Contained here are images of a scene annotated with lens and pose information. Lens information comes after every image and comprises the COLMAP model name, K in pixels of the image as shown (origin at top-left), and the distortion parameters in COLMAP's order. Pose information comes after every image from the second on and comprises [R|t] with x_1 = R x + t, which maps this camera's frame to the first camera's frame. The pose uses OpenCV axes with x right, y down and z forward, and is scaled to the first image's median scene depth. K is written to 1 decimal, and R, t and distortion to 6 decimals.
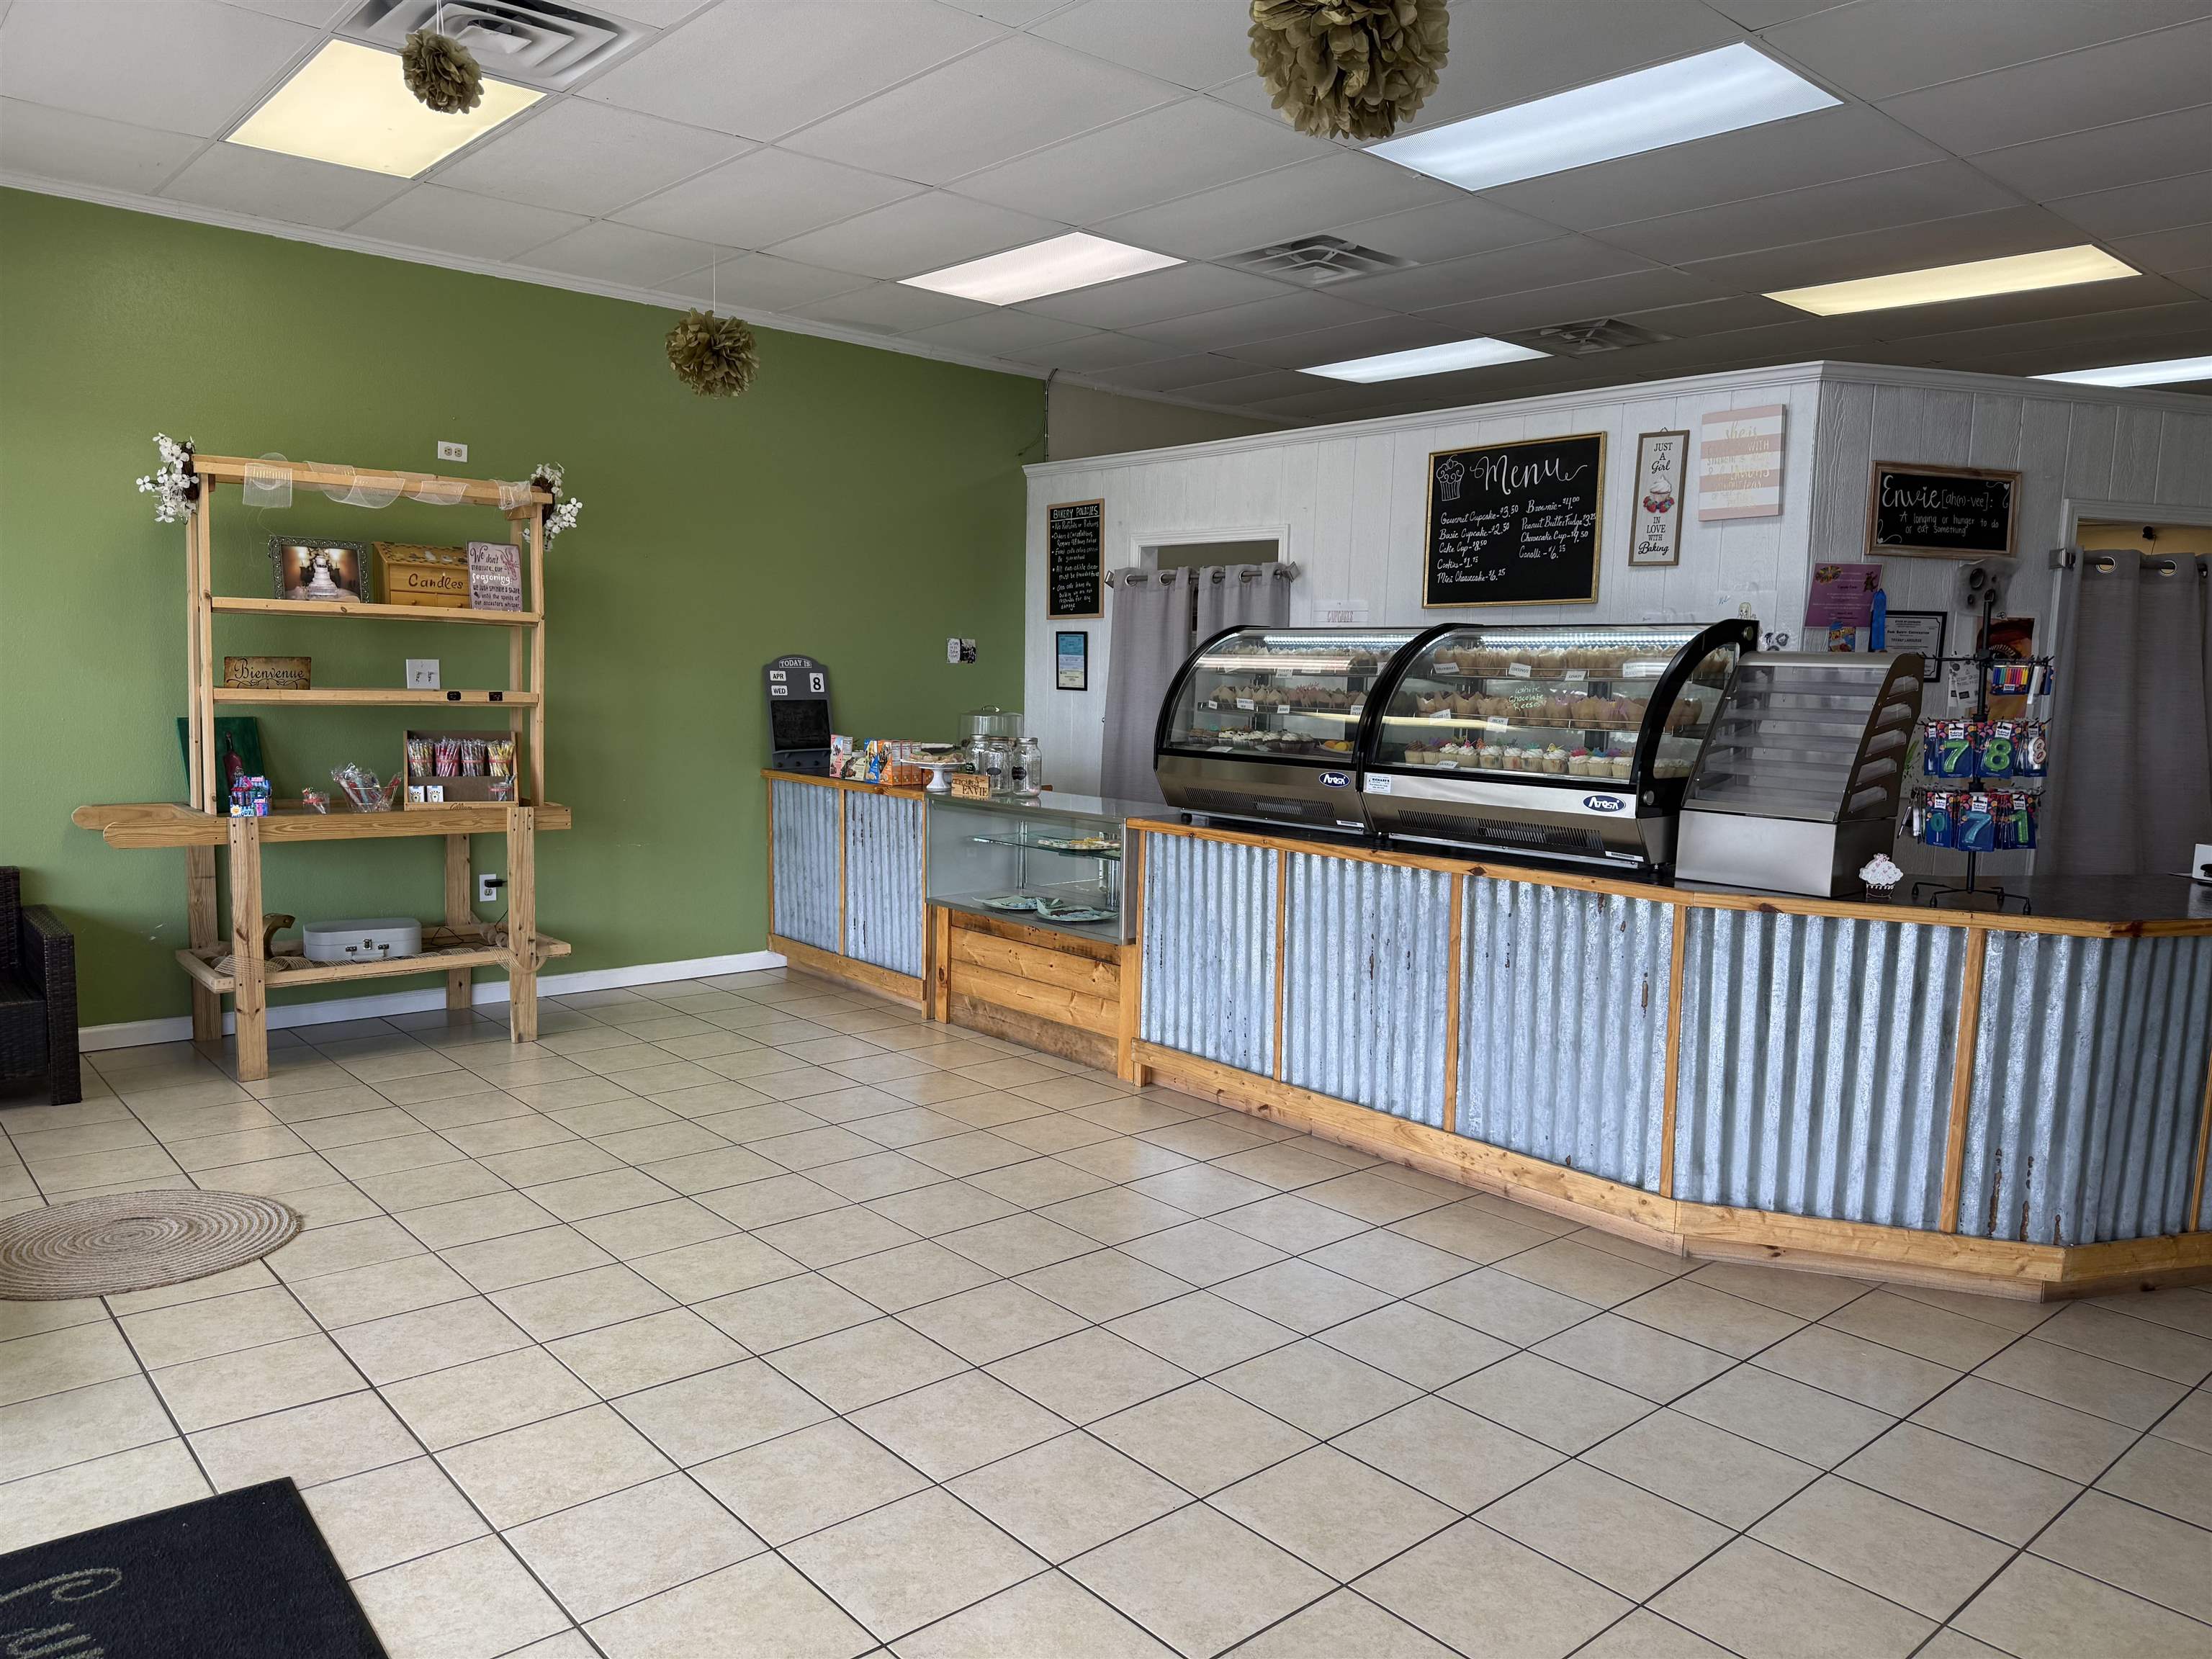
lens RADIAL K [[1550.4, 0, 1106.0], [0, 1550.4, 829.5], [0, 0, 1]] dist [-0.004574, -0.006930]
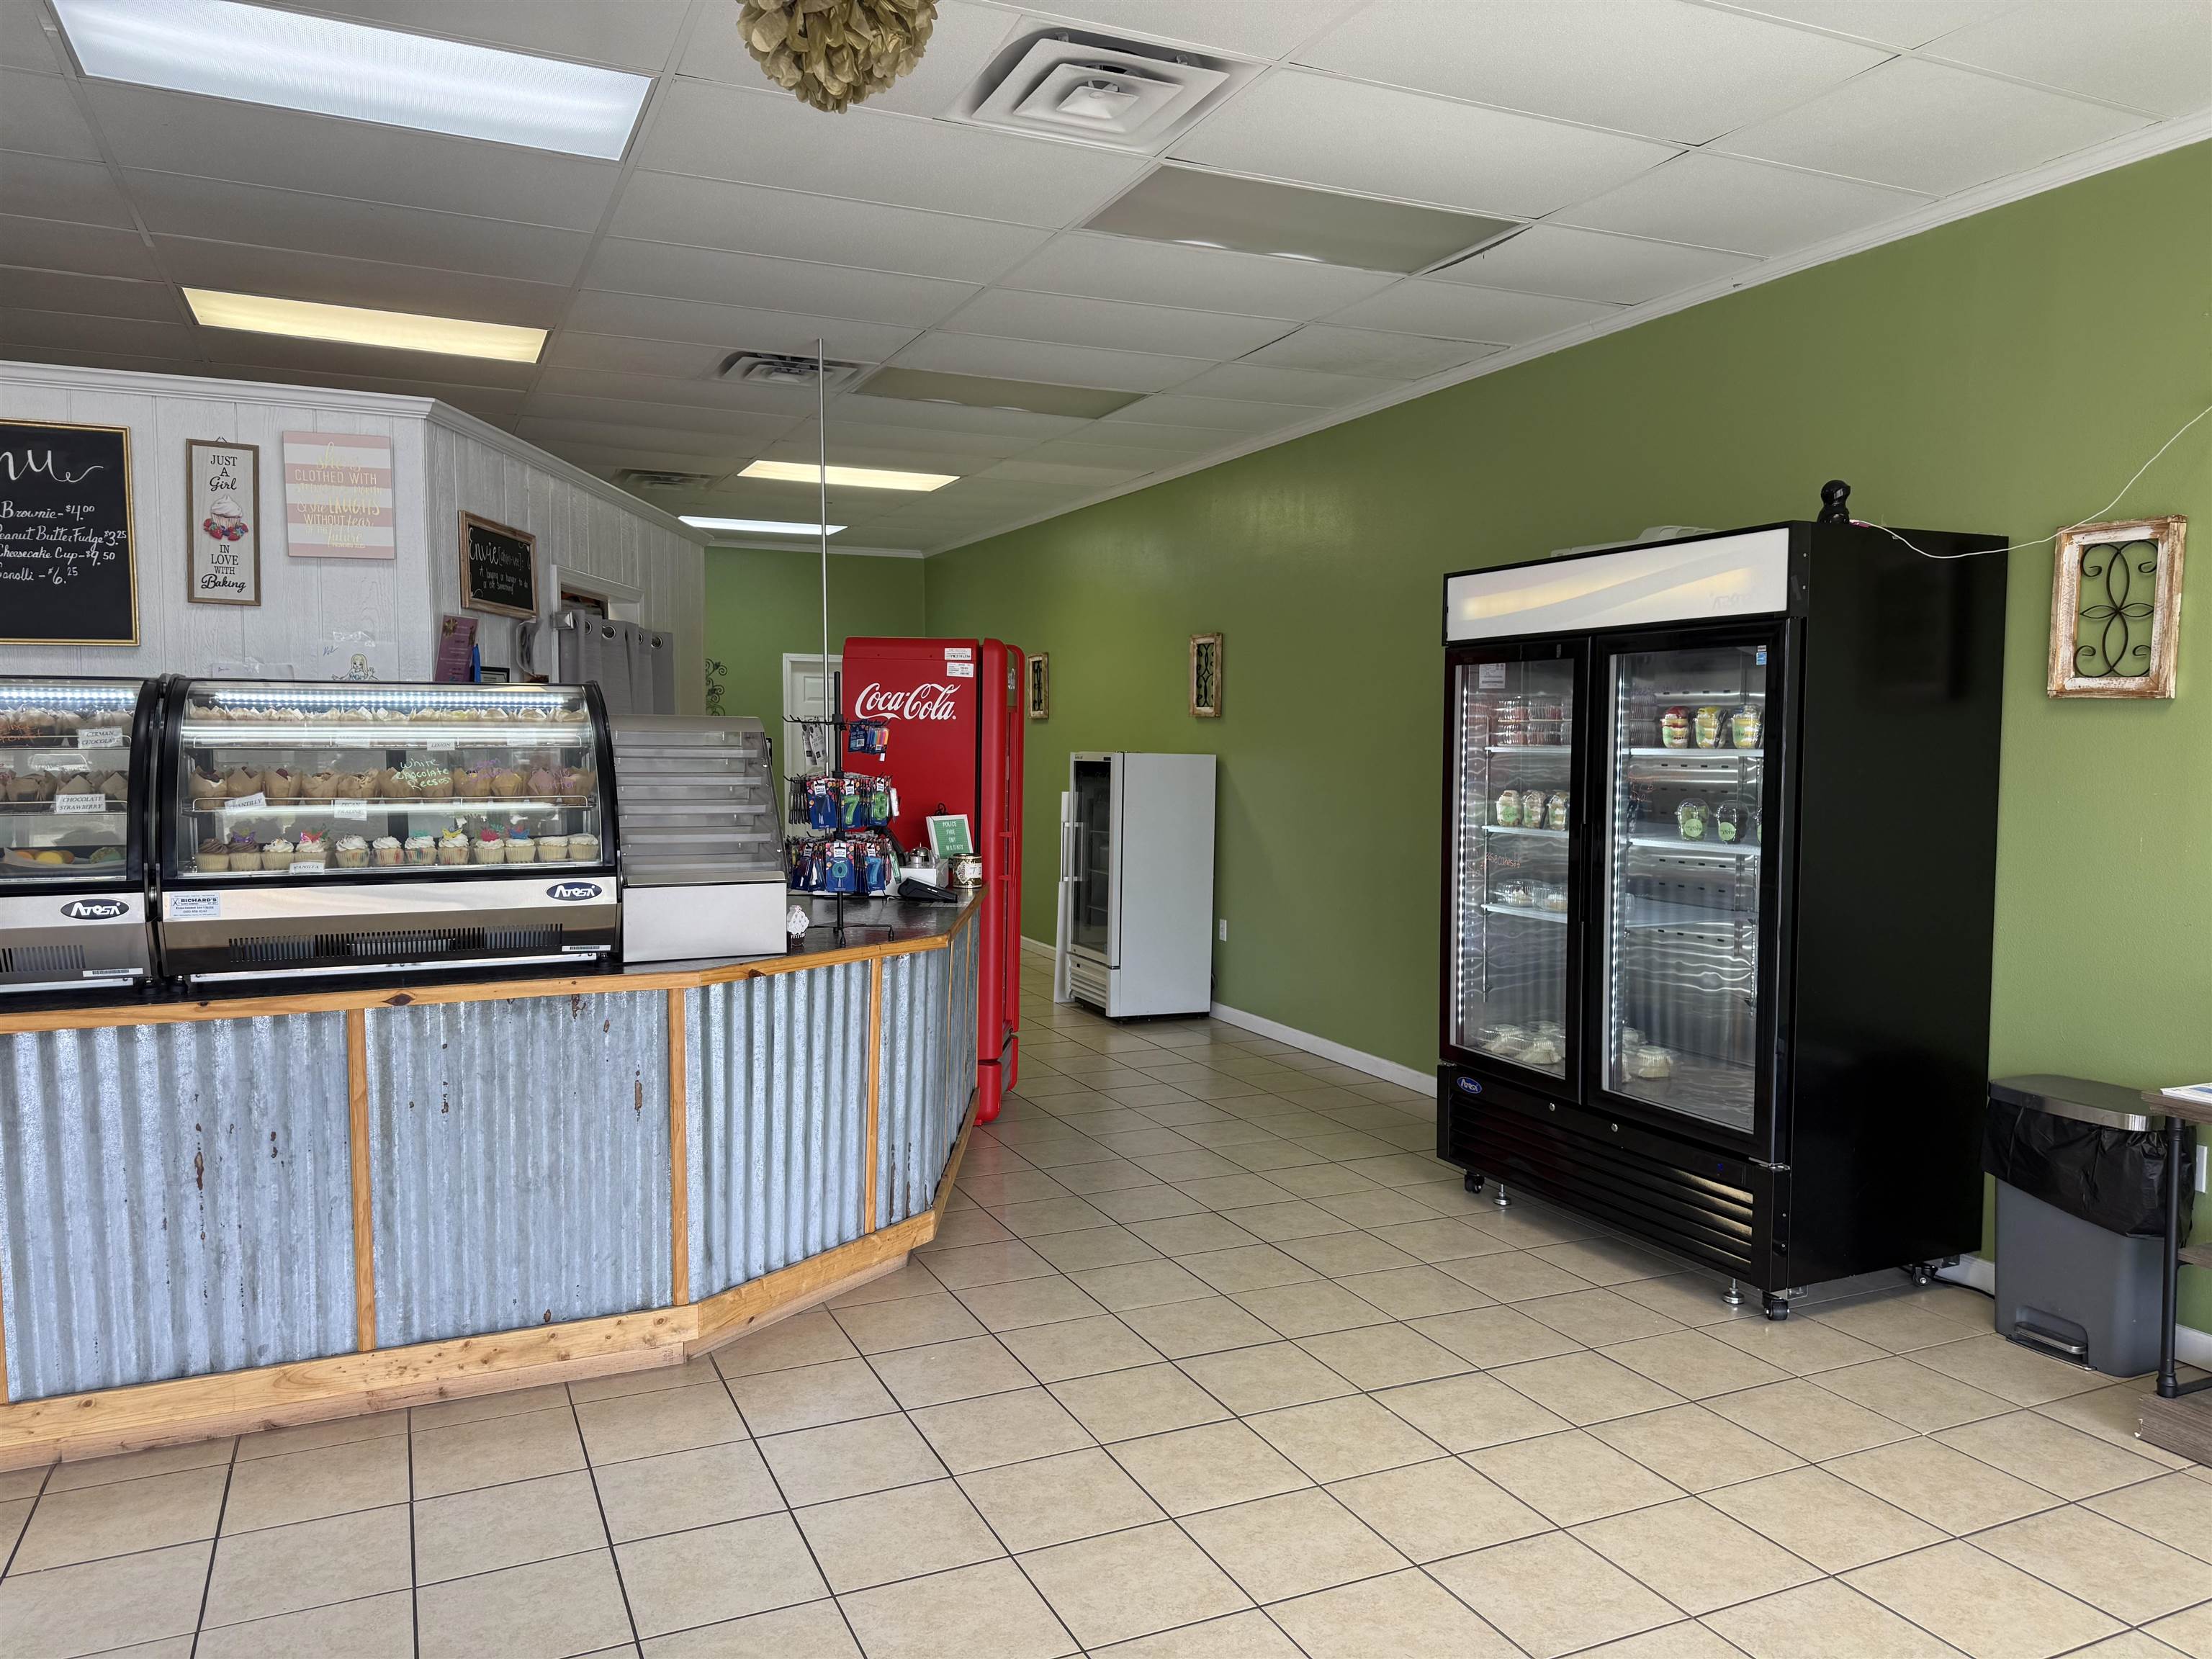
lens RADIAL K [[1535.8, 0, 1105.6], [0, 1535.8, 811.0], [0, 0, 1]] dist [0.005712, -0.003489]
pose [[0.271883, -0.072486, 0.959596, -0.369734], [0.104434, 0.993492, 0.045457, -0.060939], [-0.956647, 0.087856, 0.277684, 0.411391]]
